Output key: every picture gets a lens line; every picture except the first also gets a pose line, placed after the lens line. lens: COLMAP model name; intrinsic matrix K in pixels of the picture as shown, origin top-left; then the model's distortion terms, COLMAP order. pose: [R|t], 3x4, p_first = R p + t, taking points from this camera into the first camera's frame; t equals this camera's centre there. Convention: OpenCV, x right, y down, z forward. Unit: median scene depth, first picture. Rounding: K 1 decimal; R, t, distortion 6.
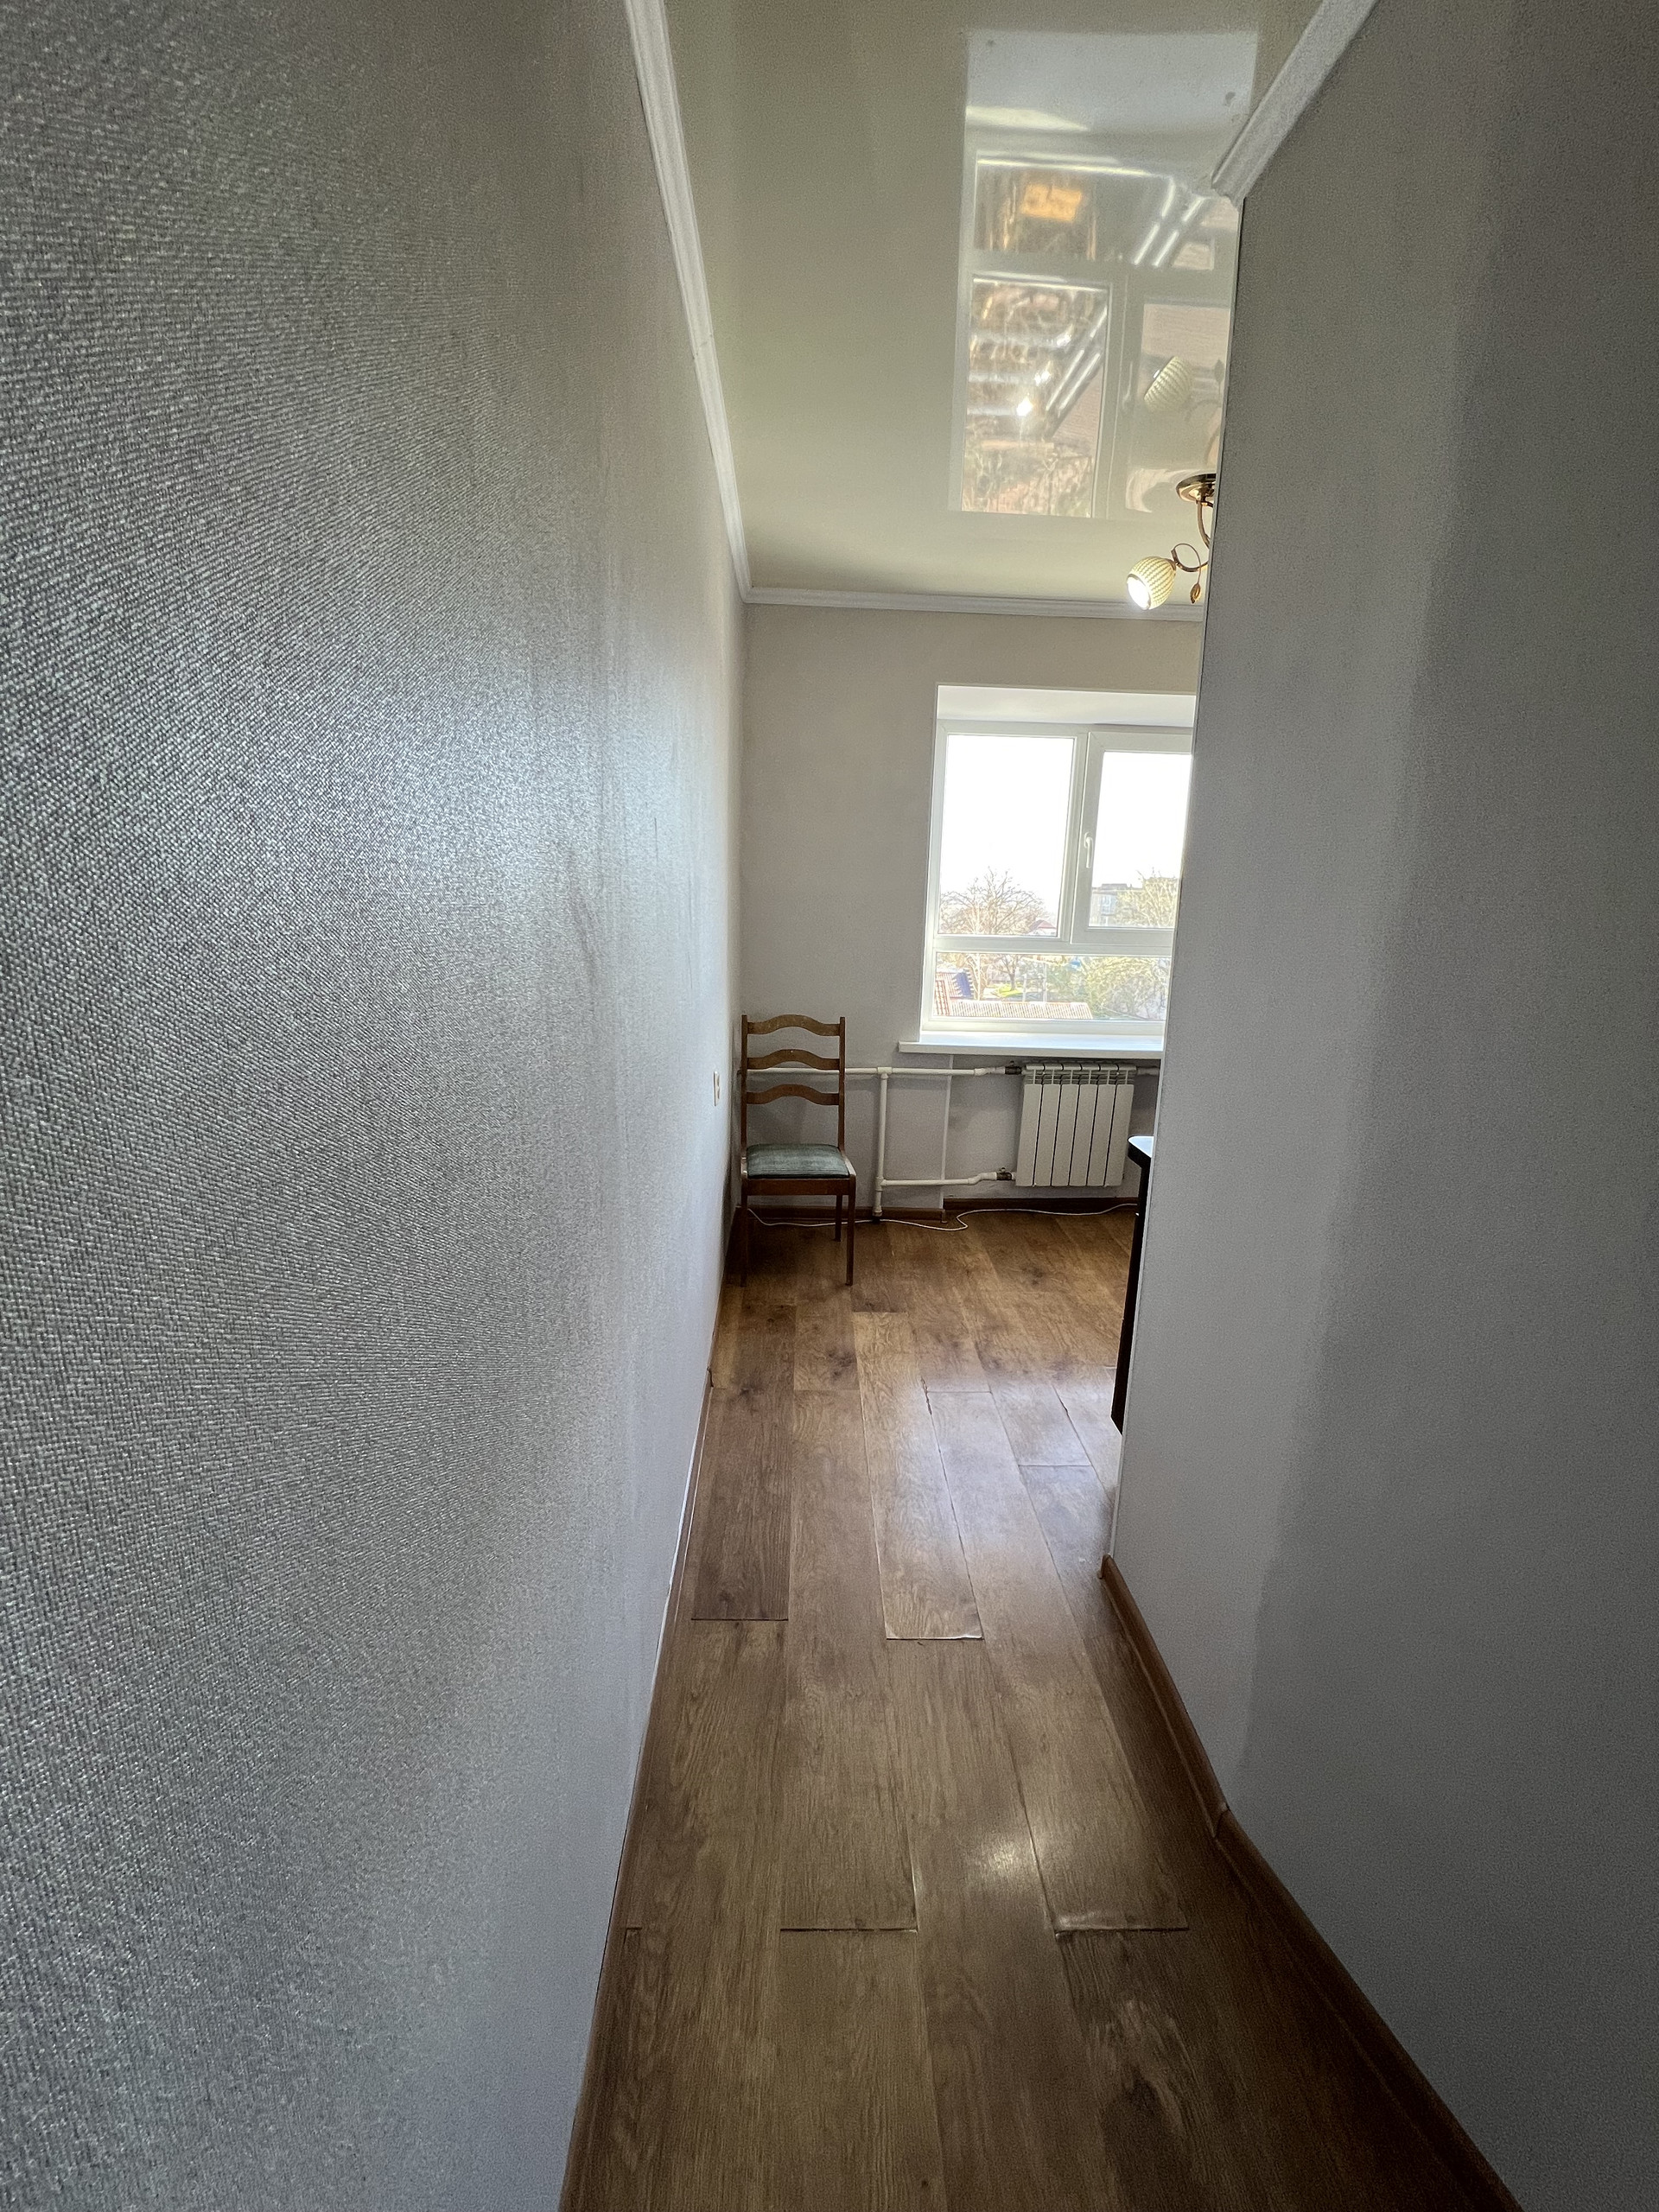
lens RADIAL K [[878.7, 0, 829.5], [0, 878.7, 1106.0], [0, 0, 1]] dist [-0.000934, -0.000085]
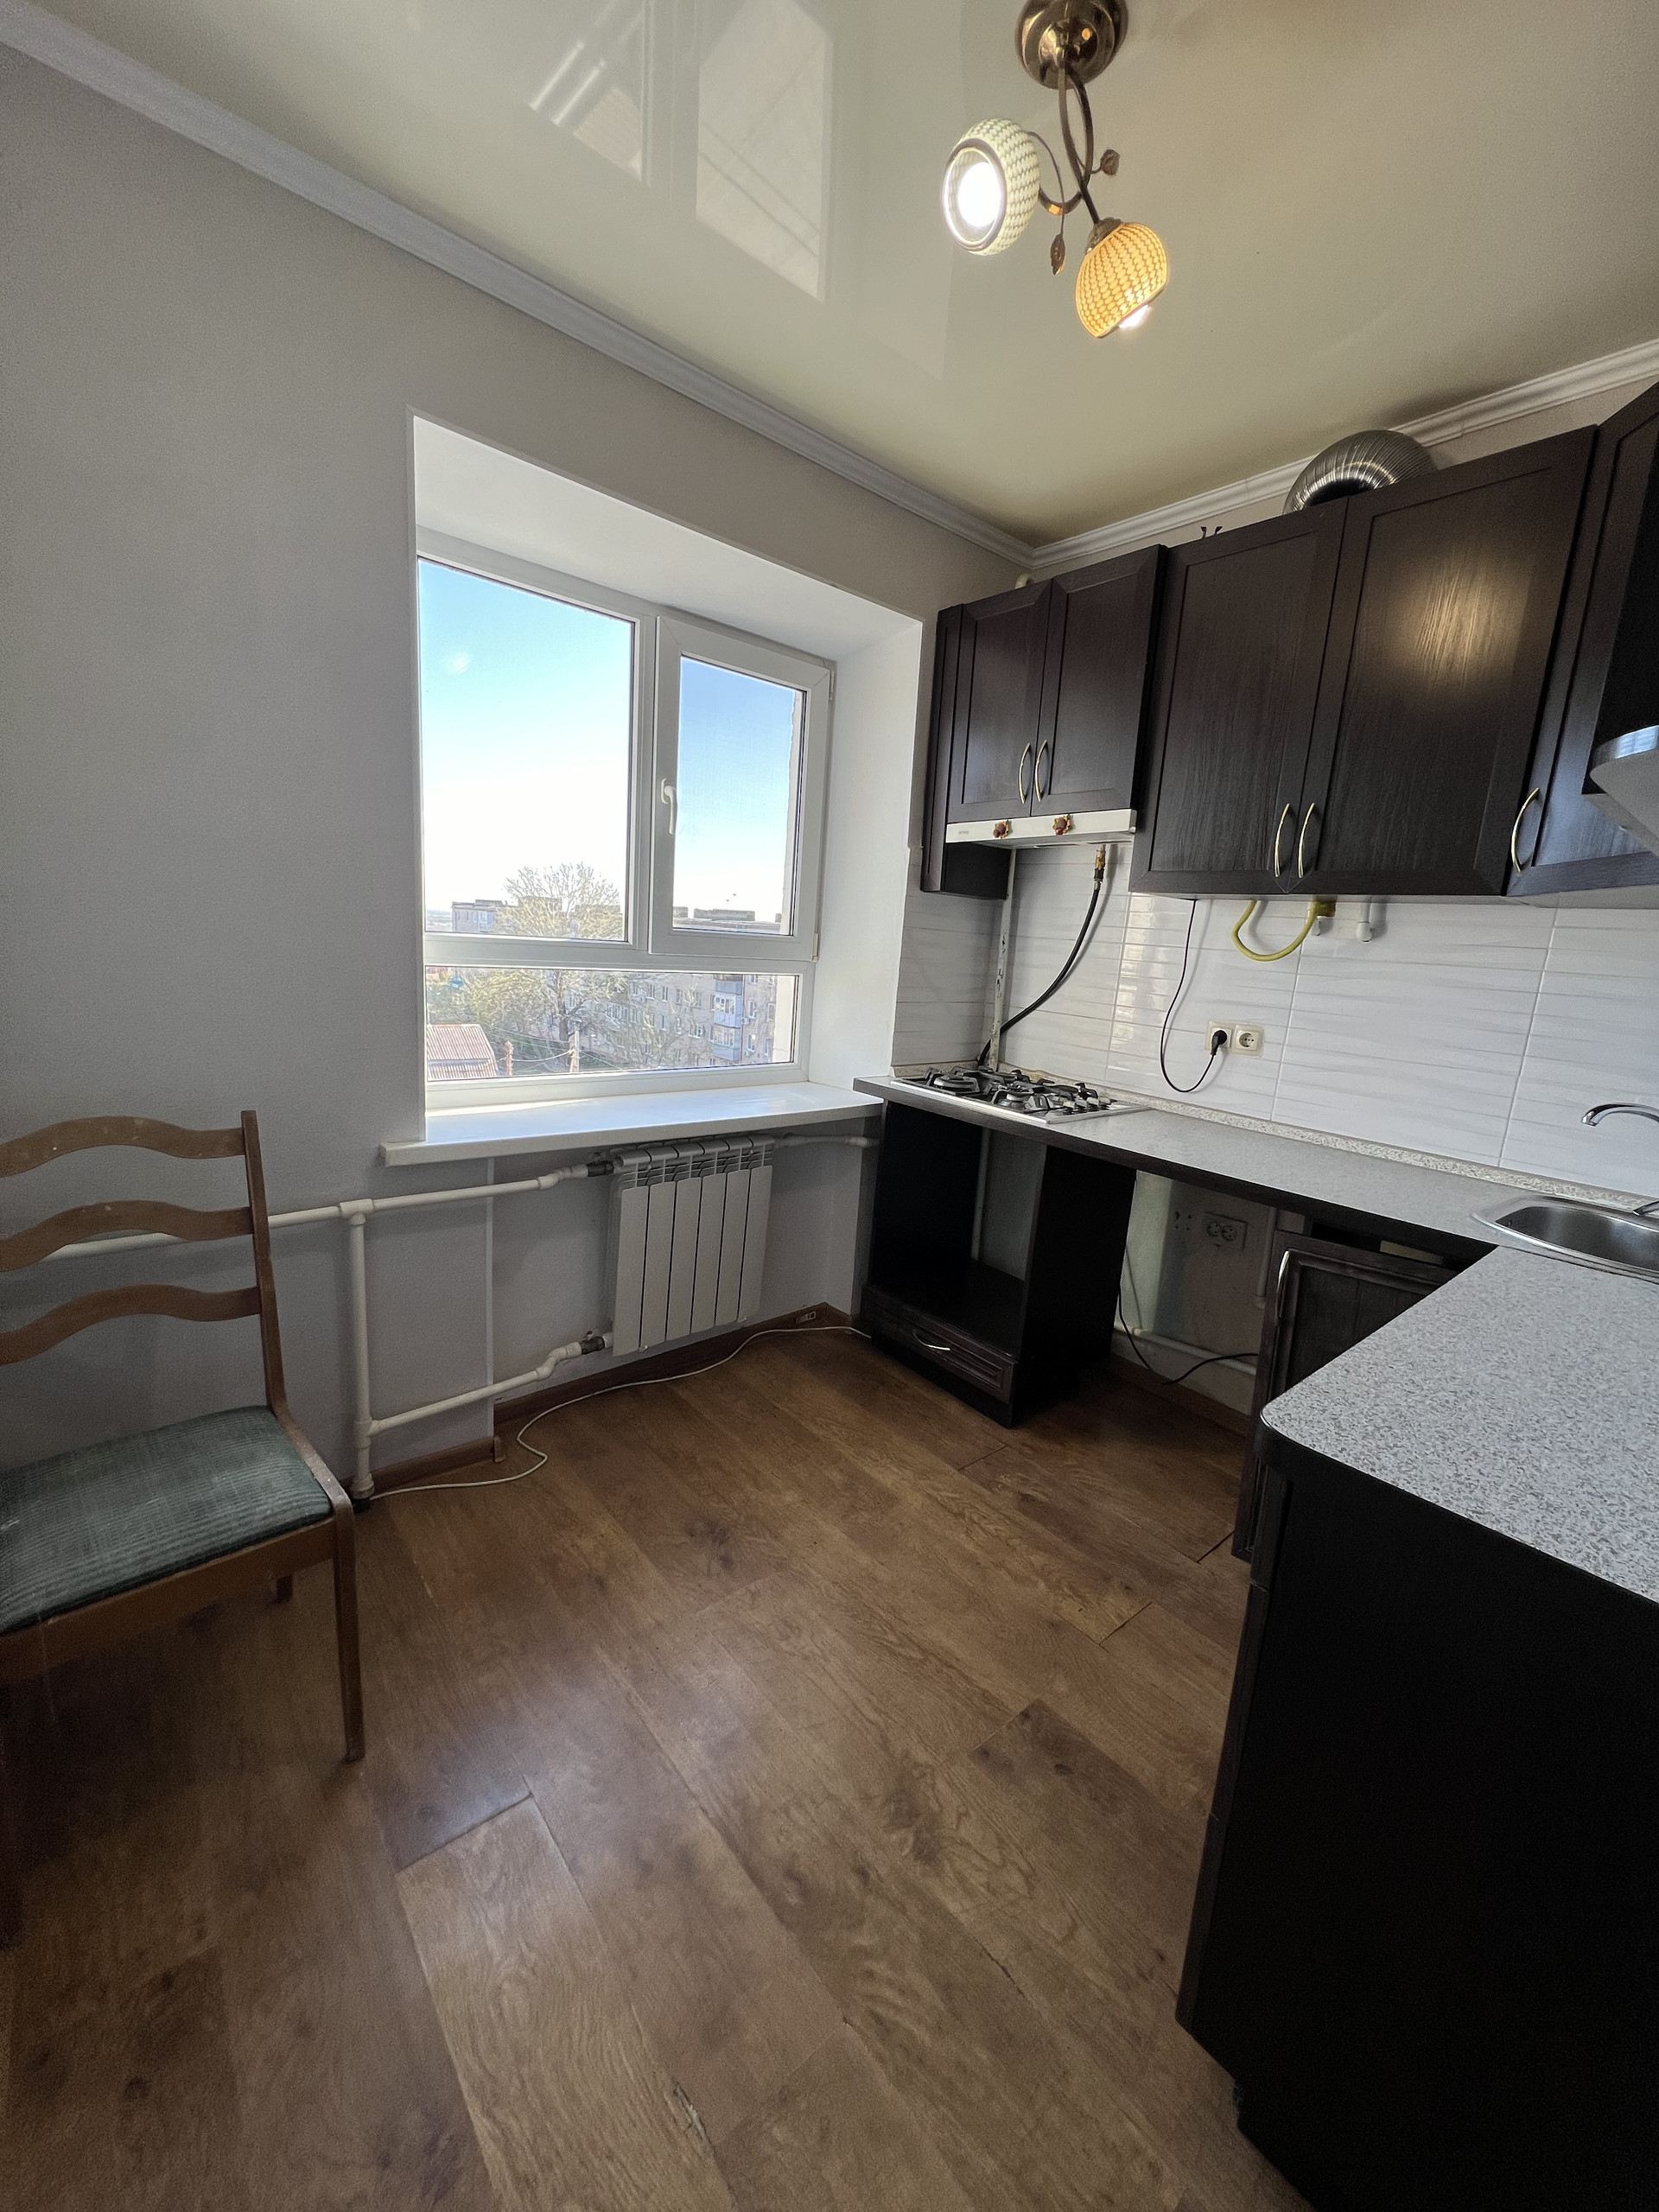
lens RADIAL K [[878.7, 0, 829.5], [0, 878.7, 1106.0], [0, 0, 1]] dist [-0.000934, -0.000085]
pose [[0.782474, -0.091932, 0.615859, -0.026082], [0.104564, 0.994396, 0.015585, -0.076302], [-0.613841, 0.052202, 0.787702, 0.454480]]
